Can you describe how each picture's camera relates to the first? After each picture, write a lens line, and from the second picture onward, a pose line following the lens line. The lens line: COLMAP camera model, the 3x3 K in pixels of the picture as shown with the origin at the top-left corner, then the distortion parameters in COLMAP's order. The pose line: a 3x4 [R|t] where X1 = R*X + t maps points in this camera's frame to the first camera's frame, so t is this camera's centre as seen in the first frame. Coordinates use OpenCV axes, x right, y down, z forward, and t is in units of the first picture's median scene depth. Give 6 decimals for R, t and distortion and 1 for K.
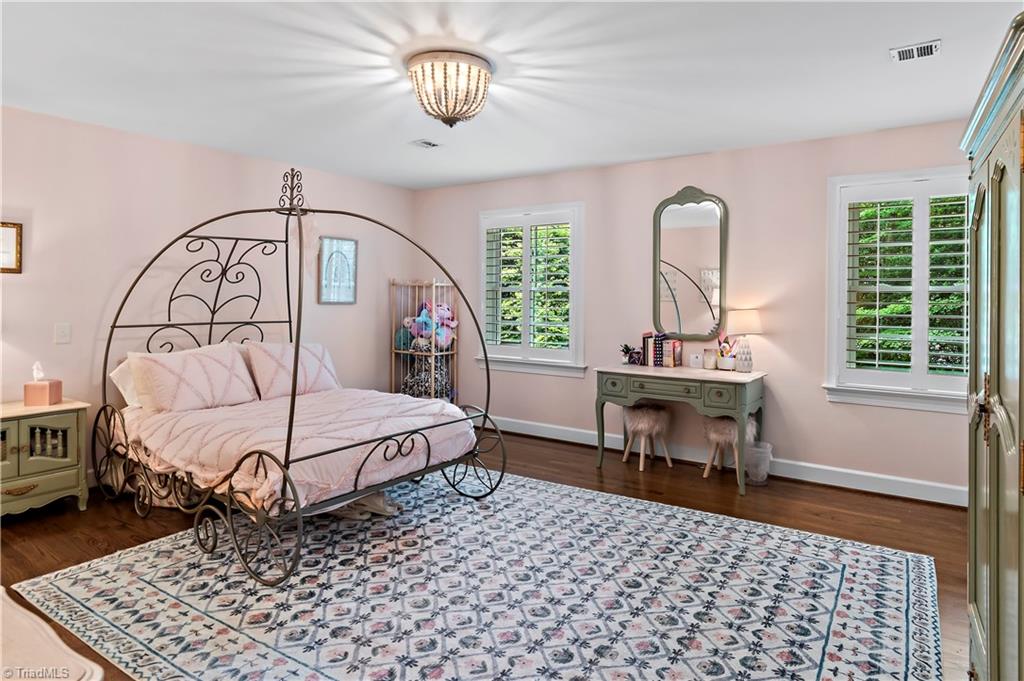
lens RADIAL K [[571.5, 0, 512.9], [0, 571.5, 295.0], [0, 0, 1]] dist [-0.001452, -0.000034]
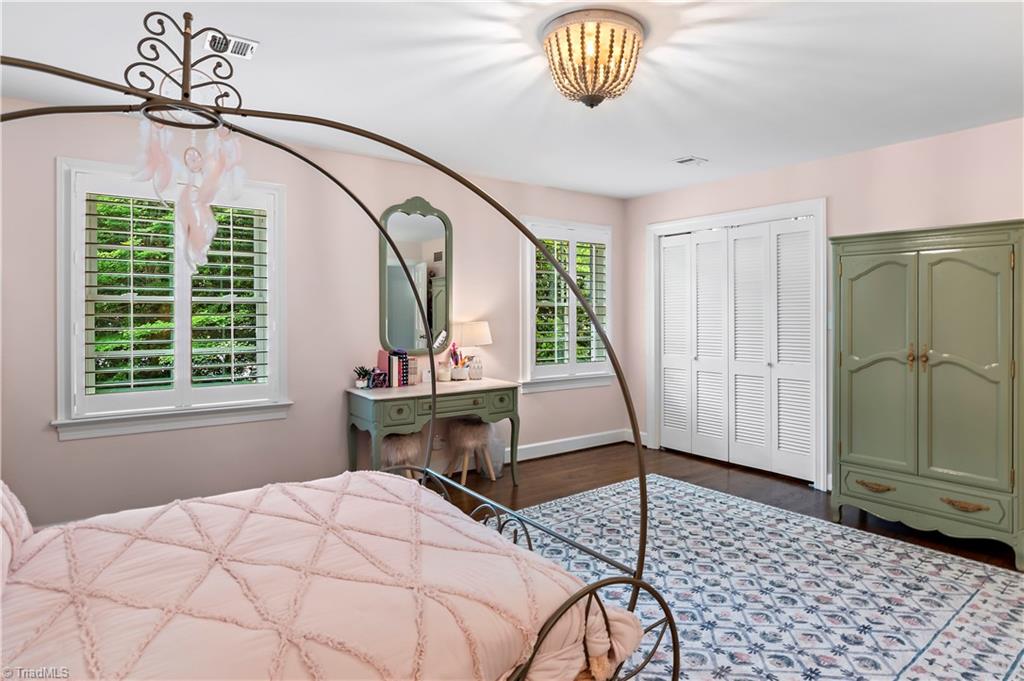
lens RADIAL K [[611.2, 0, 513.0], [0, 611.2, 299.8], [0, 0, 1]] dist [0.019505, -0.001404]
pose [[0.313353, 0.012307, 0.949557, -0.997529], [0.004314, 0.999887, -0.014383, 0.001460], [-0.949627, 0.008603, 0.313265, 0.833332]]
